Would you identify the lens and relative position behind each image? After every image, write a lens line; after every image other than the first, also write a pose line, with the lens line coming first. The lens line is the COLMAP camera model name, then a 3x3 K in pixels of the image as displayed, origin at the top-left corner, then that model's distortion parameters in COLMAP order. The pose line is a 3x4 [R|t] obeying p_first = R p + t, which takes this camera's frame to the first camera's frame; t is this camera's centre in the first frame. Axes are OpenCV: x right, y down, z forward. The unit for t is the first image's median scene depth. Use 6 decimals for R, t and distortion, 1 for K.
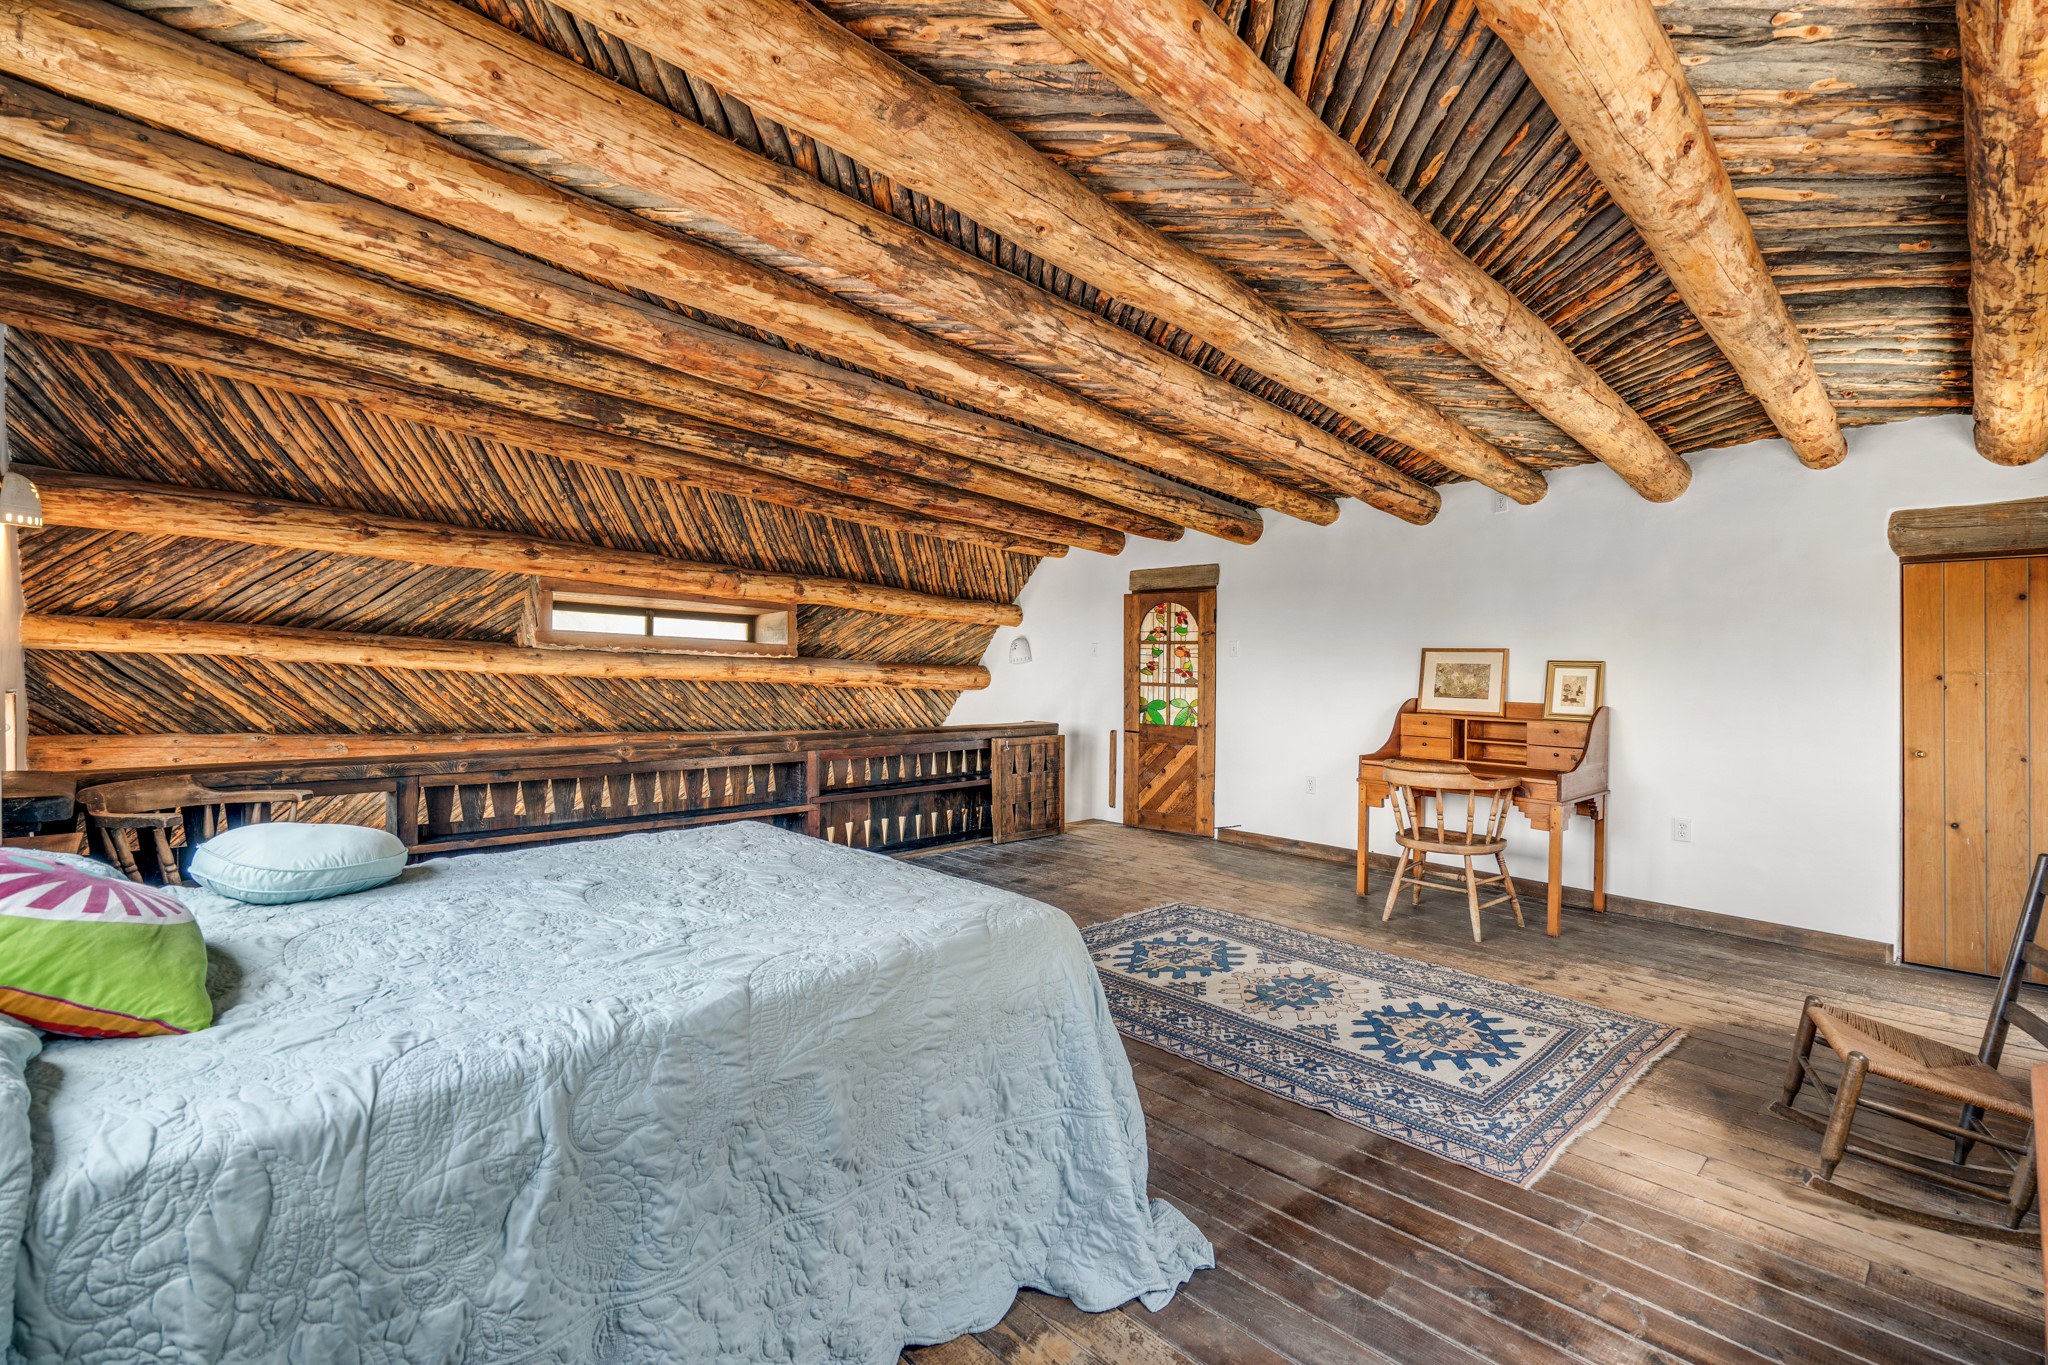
lens RADIAL K [[938.8, 0, 1027.8], [0, 938.8, 673.0], [0, 0, 1]] dist [-0.002789, -0.000212]
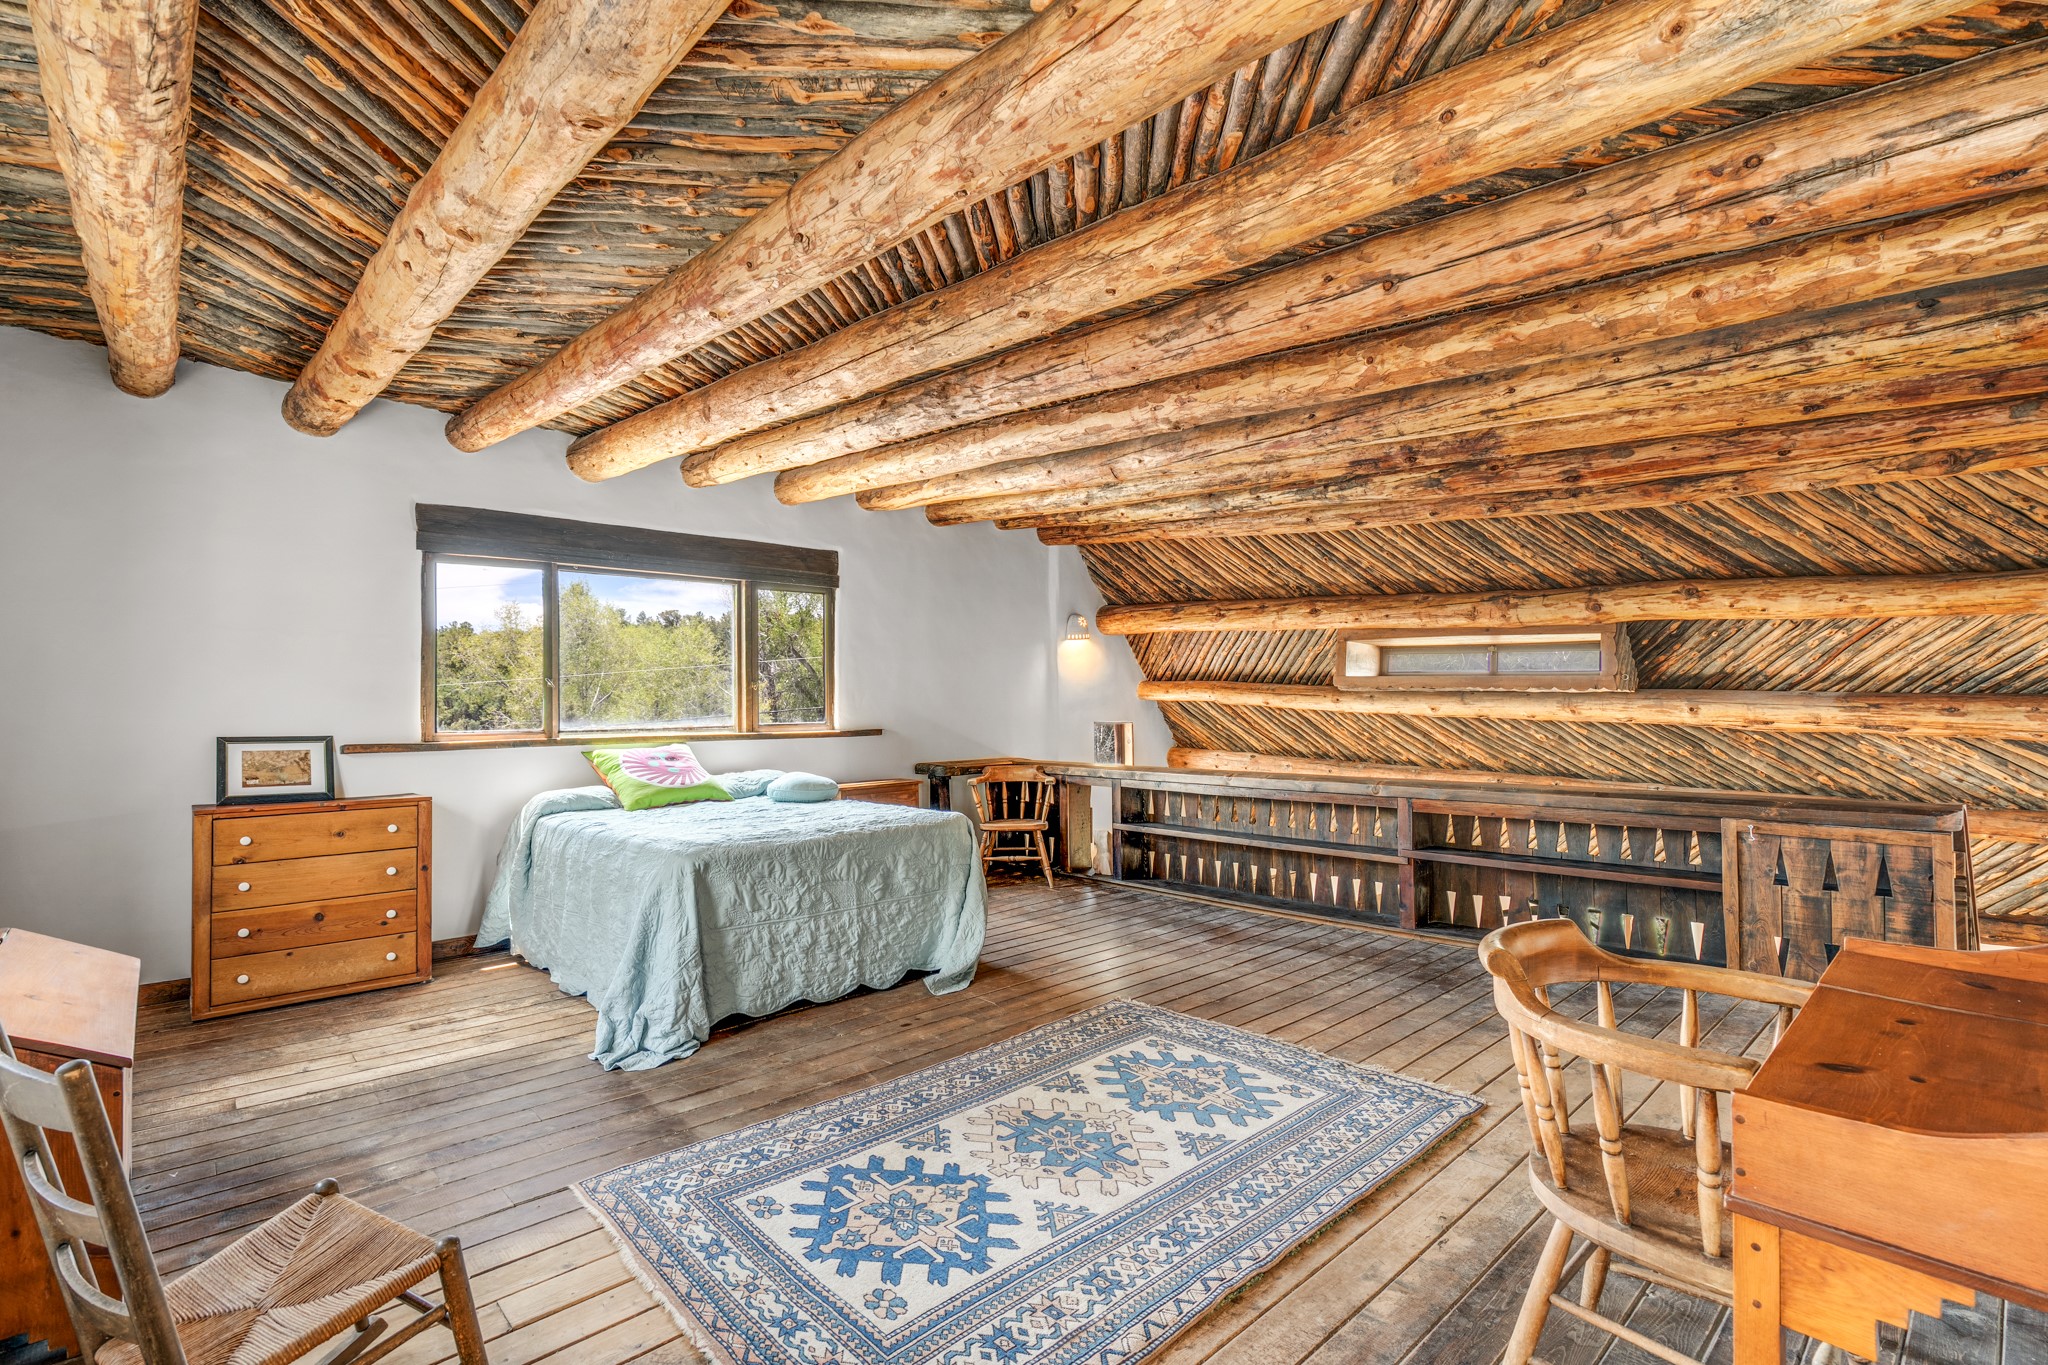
lens RADIAL K [[933.8, 0, 1010.3], [0, 933.8, 689.3], [0, 0, 1]] dist [0.000206, -0.000022]
pose [[-0.027155, -0.026907, -0.999269, 1.036853], [0.000459, 0.999637, -0.026929, 0.004653], [0.999631, -0.001190, -0.027133, 0.990033]]
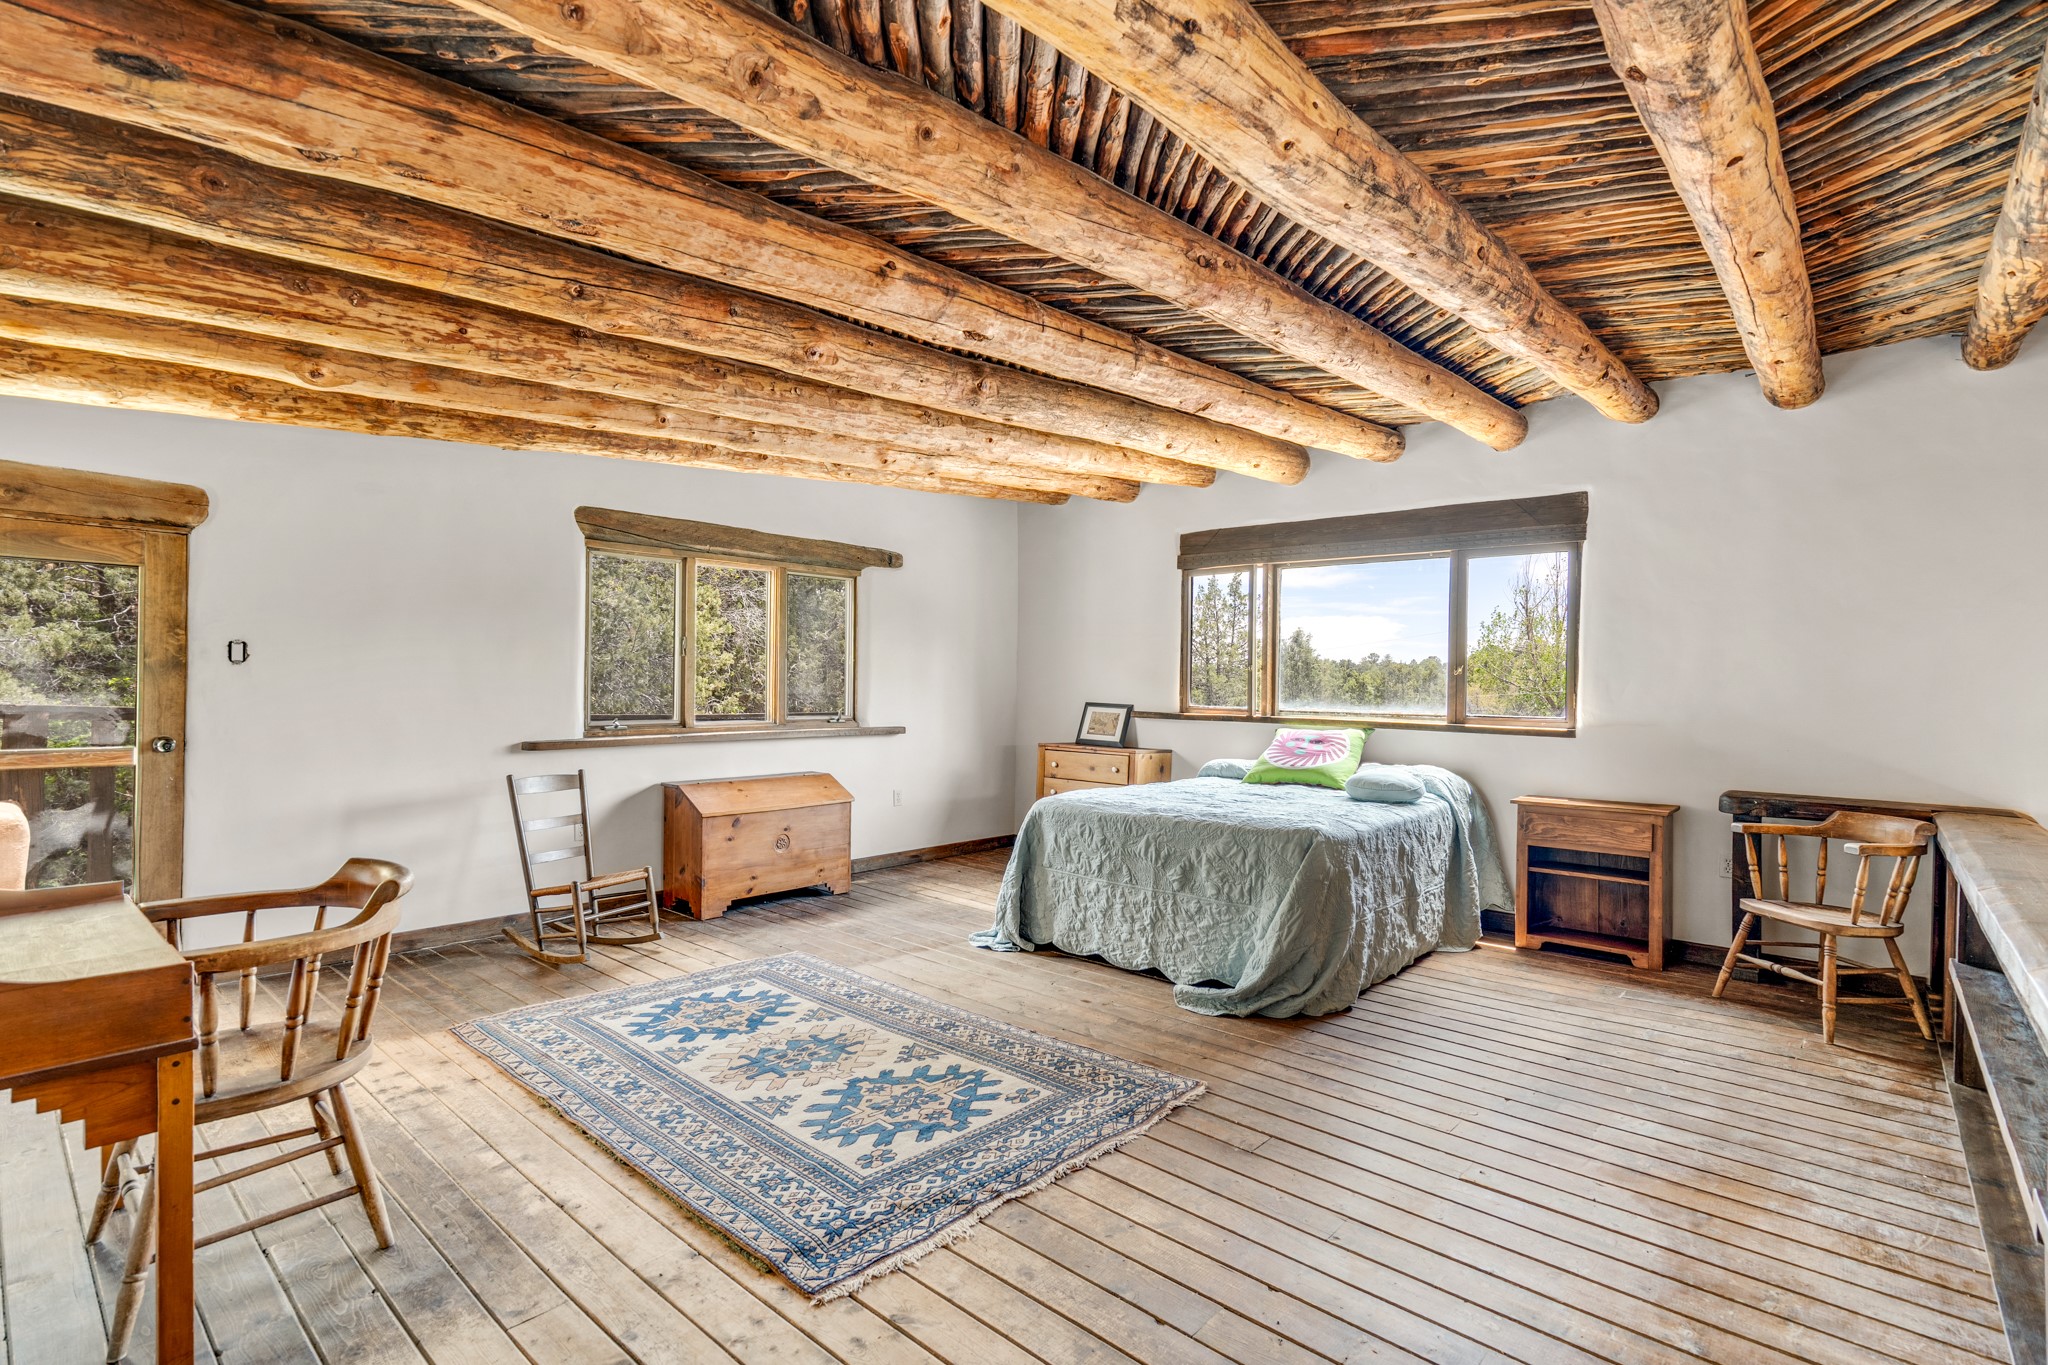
lens RADIAL K [[938.8, 0, 1027.8], [0, 938.8, 673.0], [0, 0, 1]] dist [-0.002789, -0.000212]
pose [[-0.995621, -0.028444, -0.089054, 0.160248], [-0.028361, 0.999595, -0.002196, -0.020977], [0.089080, 0.000340, -0.996024, 1.912867]]
